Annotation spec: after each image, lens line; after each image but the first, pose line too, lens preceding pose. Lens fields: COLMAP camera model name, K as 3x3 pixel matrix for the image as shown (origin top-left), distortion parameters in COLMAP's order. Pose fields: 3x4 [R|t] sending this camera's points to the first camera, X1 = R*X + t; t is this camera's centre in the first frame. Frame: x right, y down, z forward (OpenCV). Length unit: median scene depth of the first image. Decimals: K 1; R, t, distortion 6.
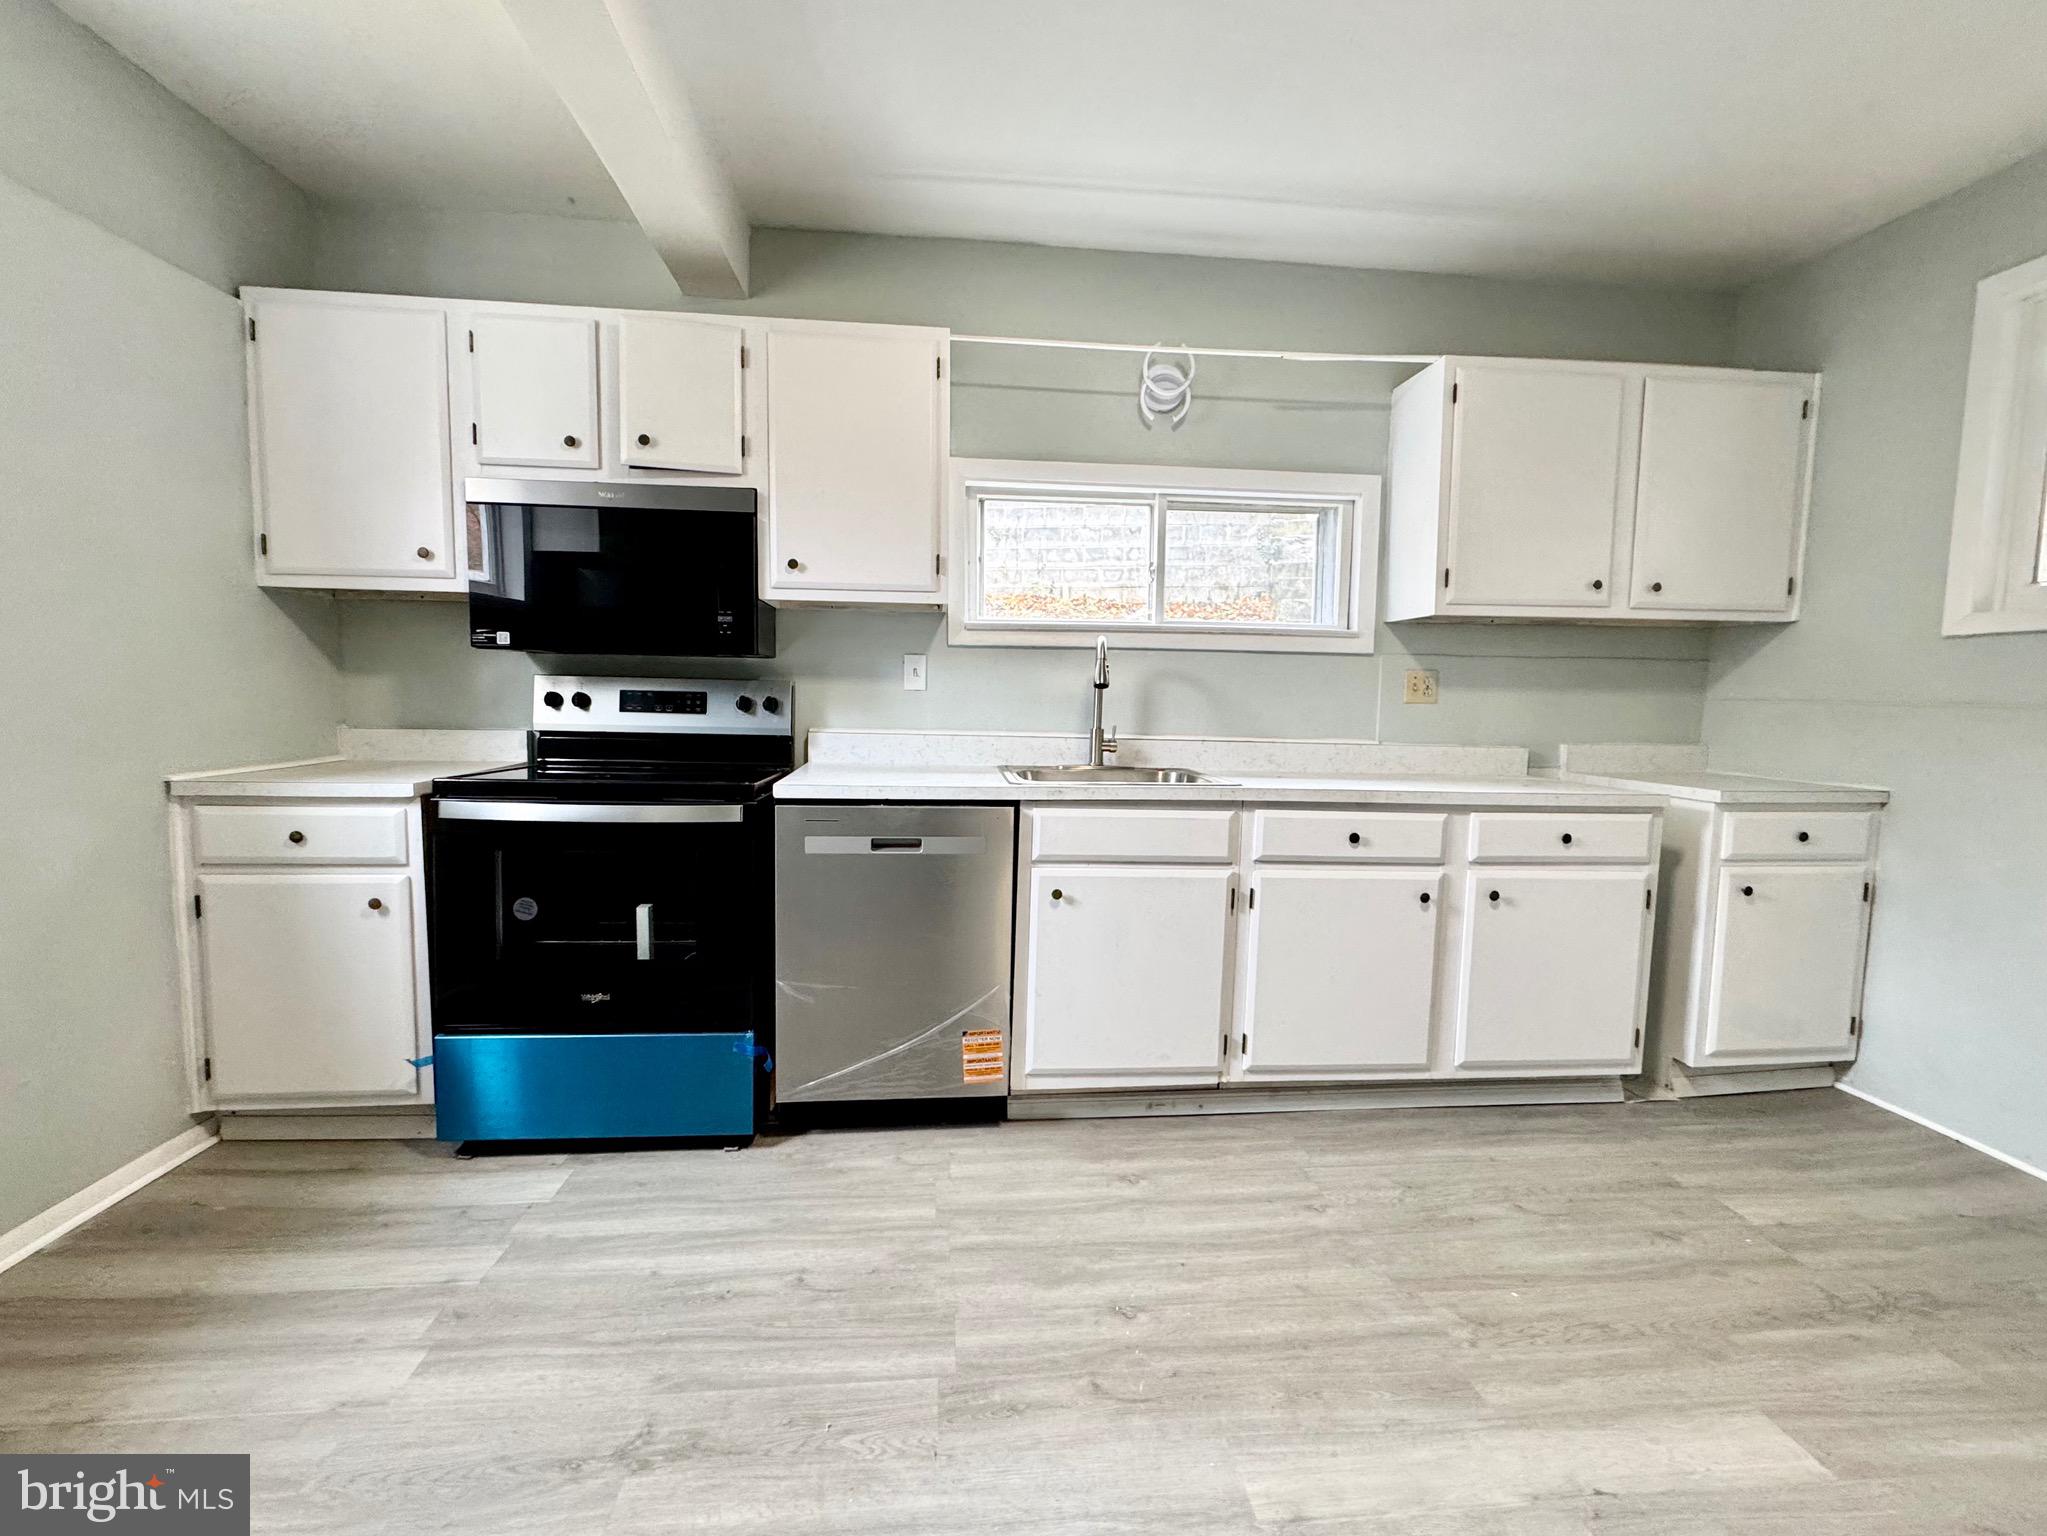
lens RADIAL K [[882.8, 0, 1022.5], [0, 882.8, 761.0], [0, 0, 1]] dist [-0.000185, -0.000221]
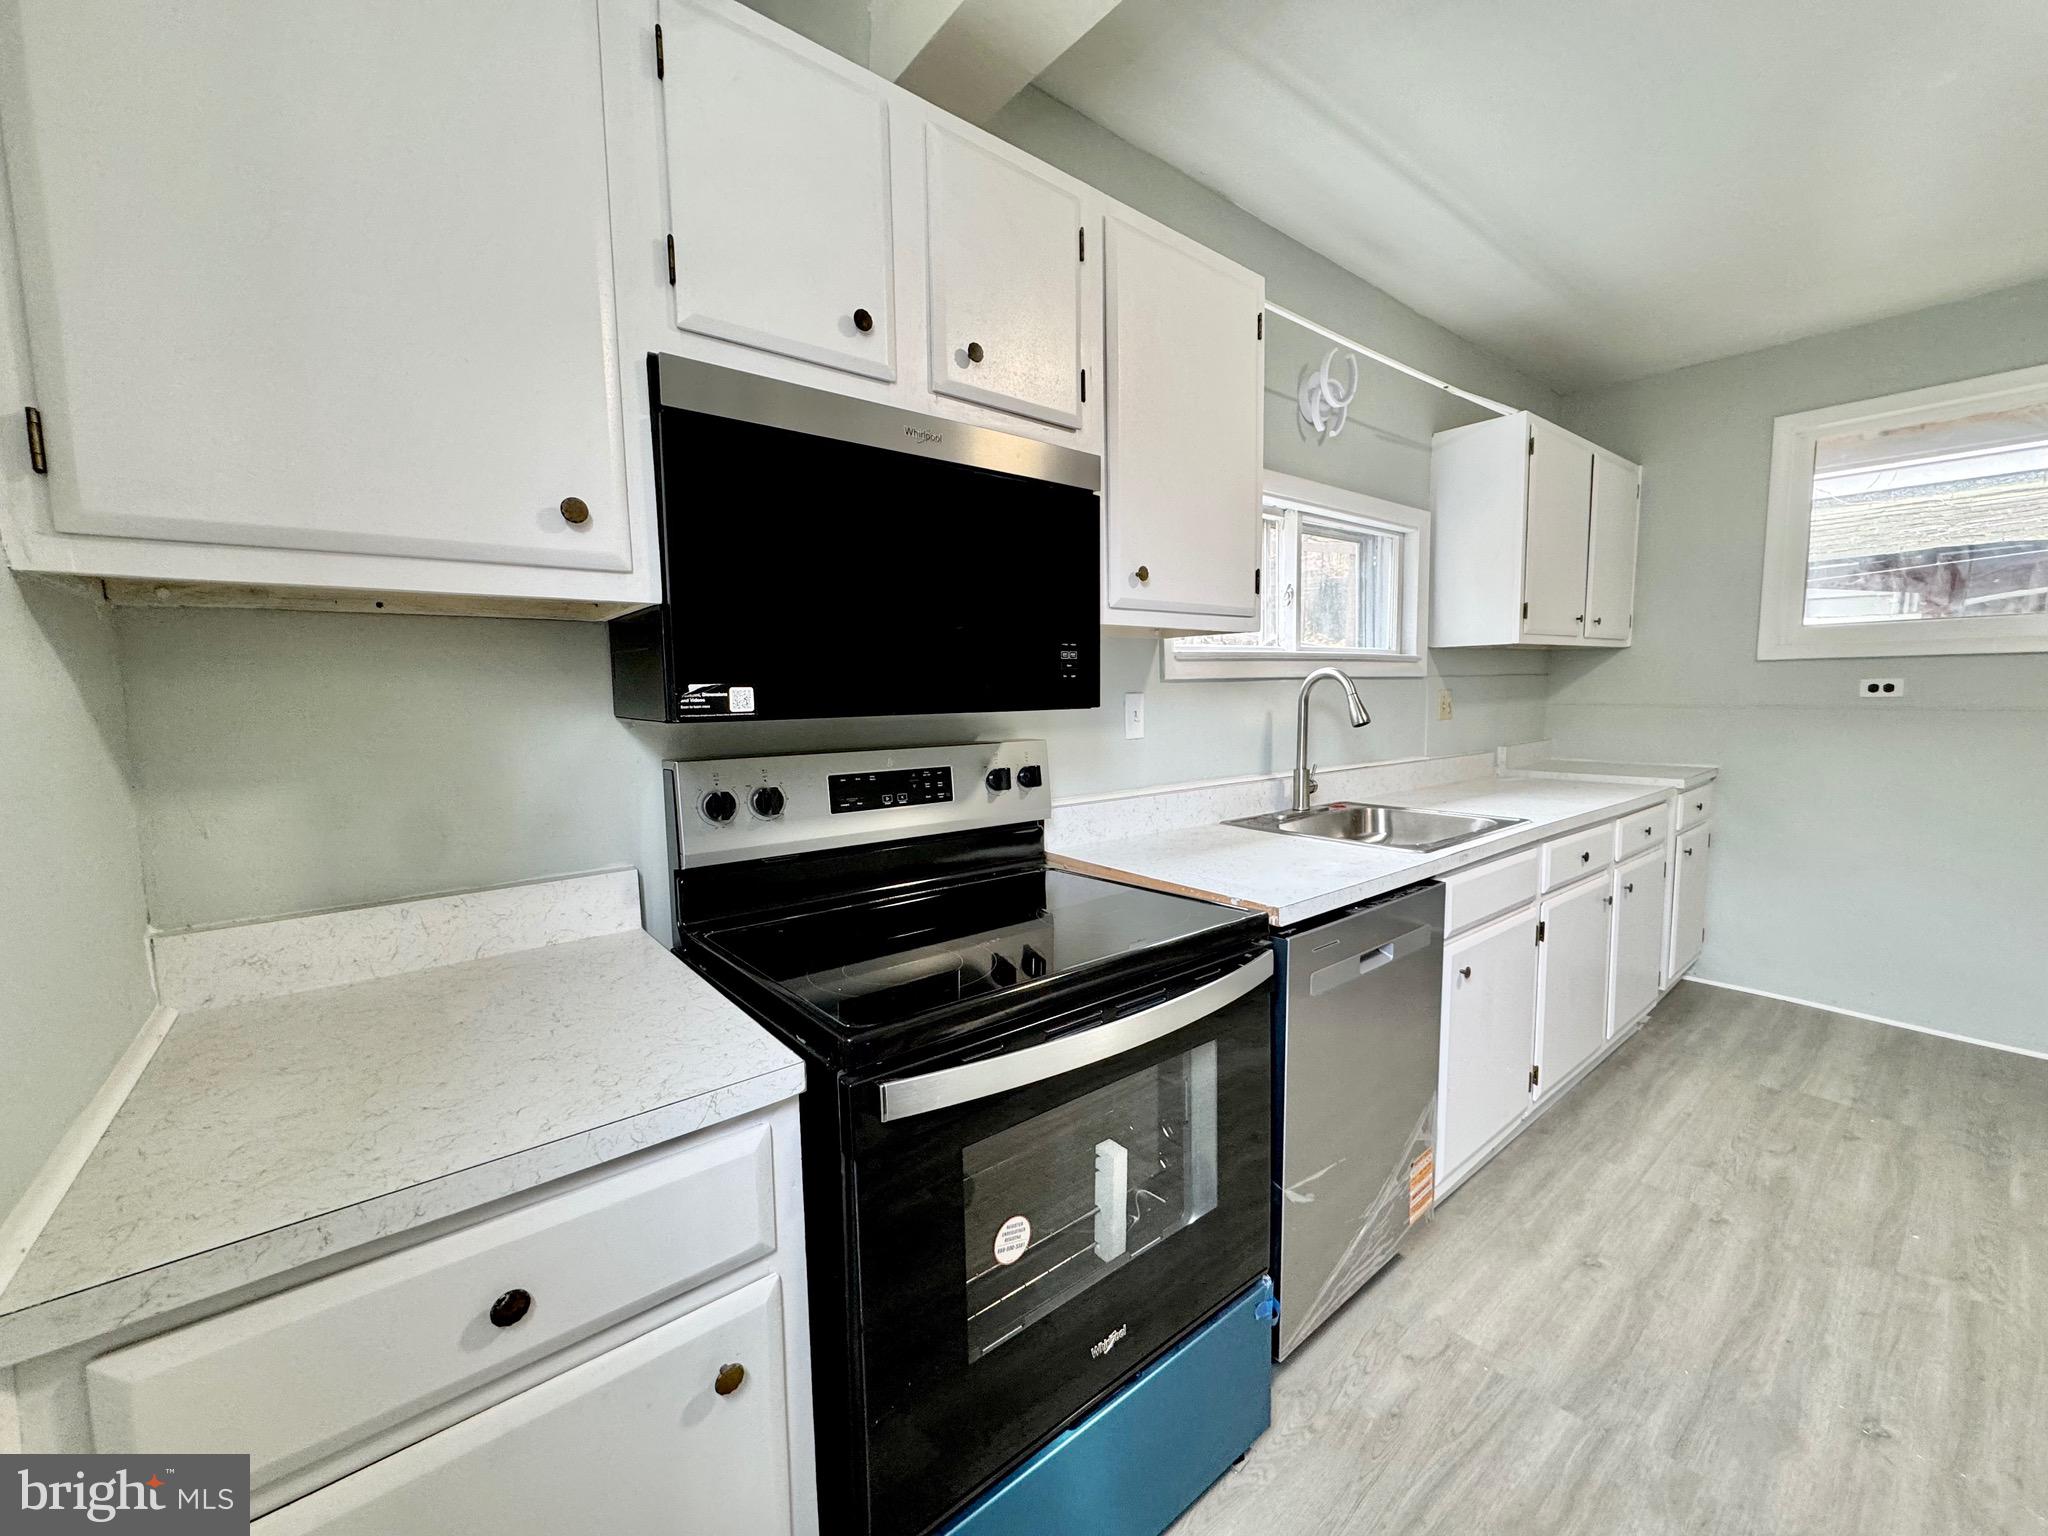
lens RADIAL K [[809.8, 0, 1023.3], [0, 809.8, 764.7], [0, 0, 1]] dist [-0.001952, -0.000457]
pose [[0.836273, -0.082059, 0.542139, -0.717883], [0.073552, 0.996590, 0.037389, -0.110744], [-0.543358, 0.008608, 0.839457, 0.550483]]
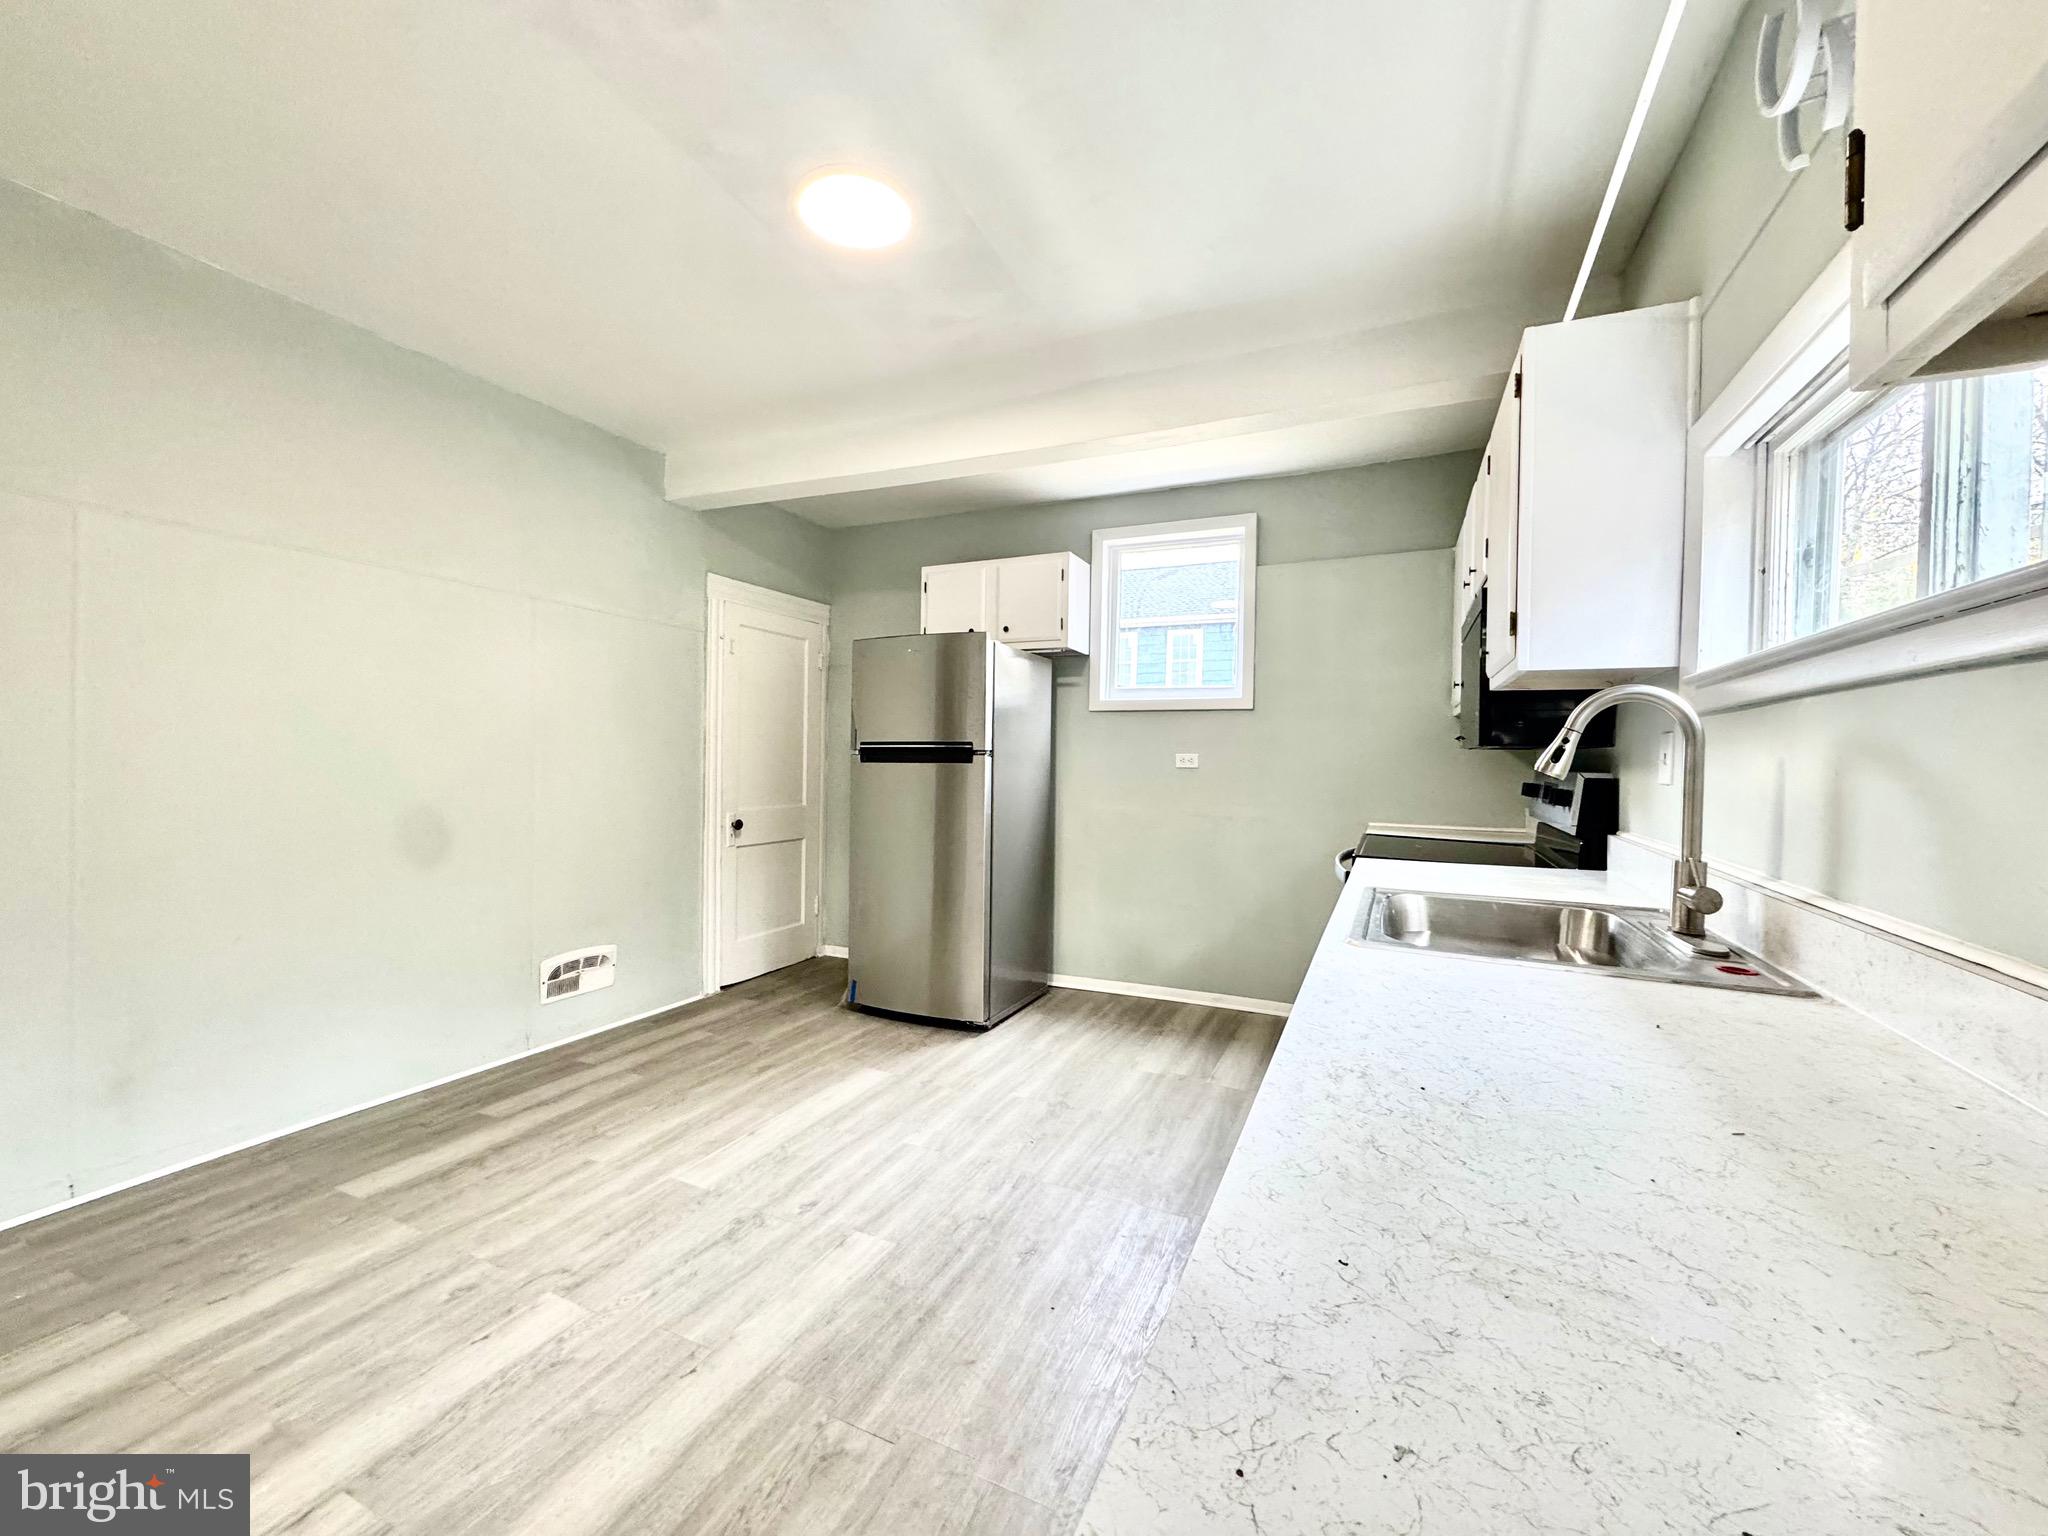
lens RADIAL K [[809.8, 0, 1023.3], [0, 809.8, 764.0], [0, 0, 1]] dist [-0.001952, -0.000457]
pose [[-0.505054, -0.020191, -0.862851, 0.810245], [-0.098416, 0.994553, 0.034334, -0.083824], [0.857458, 0.102259, -0.504290, 1.074297]]
